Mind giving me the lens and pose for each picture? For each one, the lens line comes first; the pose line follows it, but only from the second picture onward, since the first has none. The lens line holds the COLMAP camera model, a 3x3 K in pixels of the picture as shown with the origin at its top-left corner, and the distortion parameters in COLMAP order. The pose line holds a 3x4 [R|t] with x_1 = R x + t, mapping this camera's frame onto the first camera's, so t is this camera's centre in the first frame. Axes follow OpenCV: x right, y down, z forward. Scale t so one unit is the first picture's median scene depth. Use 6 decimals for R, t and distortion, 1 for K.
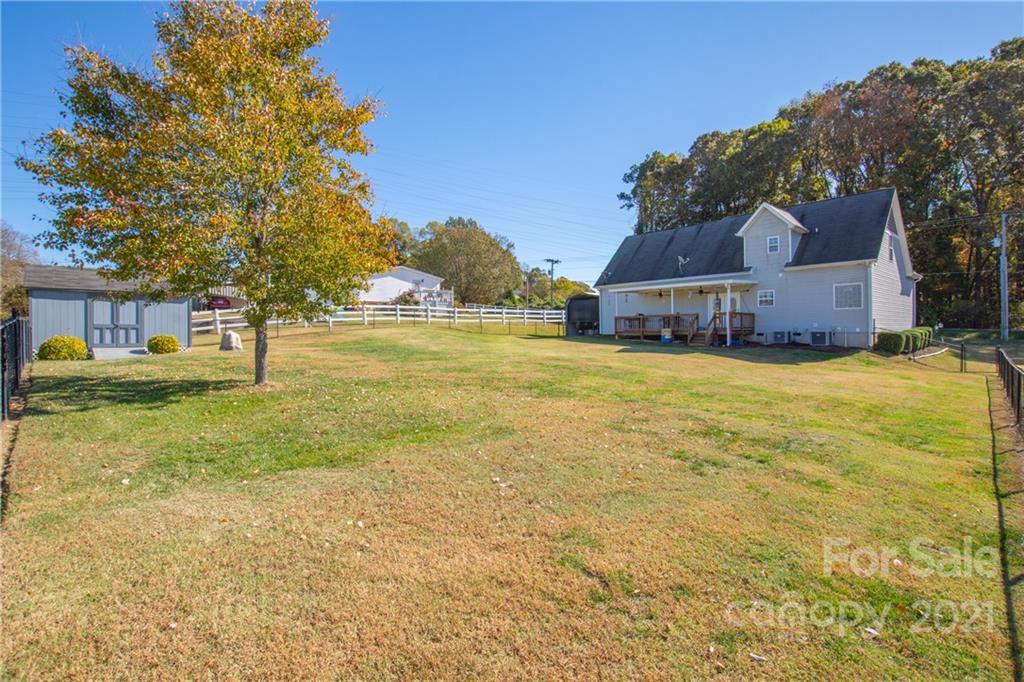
lens RADIAL K [[502.5, 0, 510.9], [0, 502.5, 323.1], [0, 0, 1]] dist [-0.042996, -0.000069]
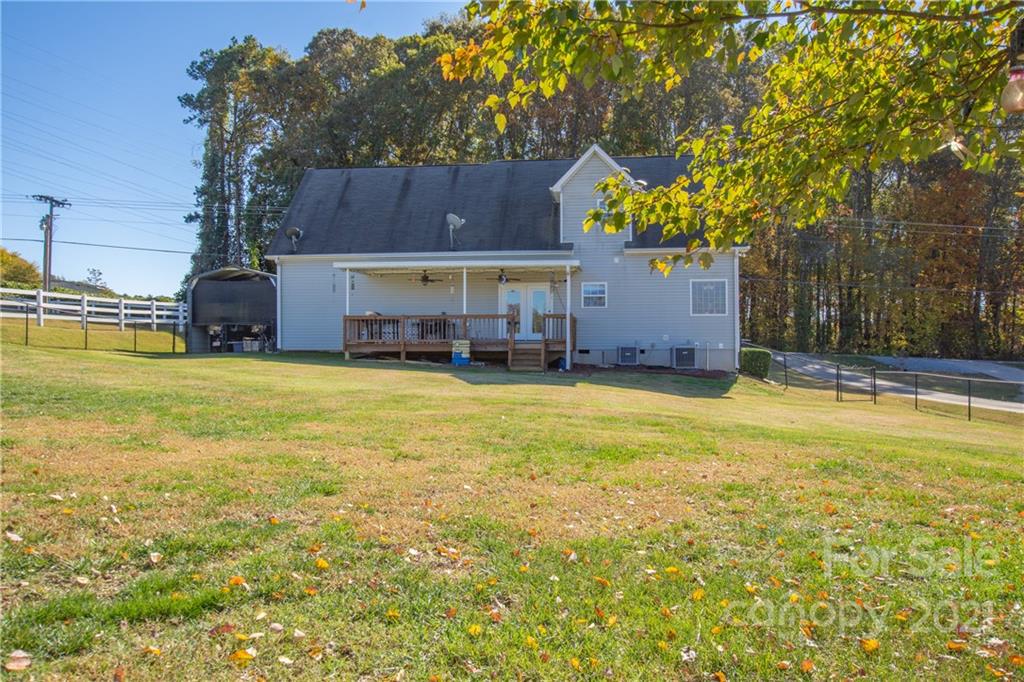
lens RADIAL K [[772.2, 0, 512.0], [0, 772.2, 341.0], [0, 0, 1]] dist [-0.000424, 0.000455]
pose [[0.736730, 0.014129, 0.676039, -0.214362], [-0.019686, 0.999806, 0.000557, 0.010001], [-0.675900, -0.013719, 0.736865, 0.311371]]
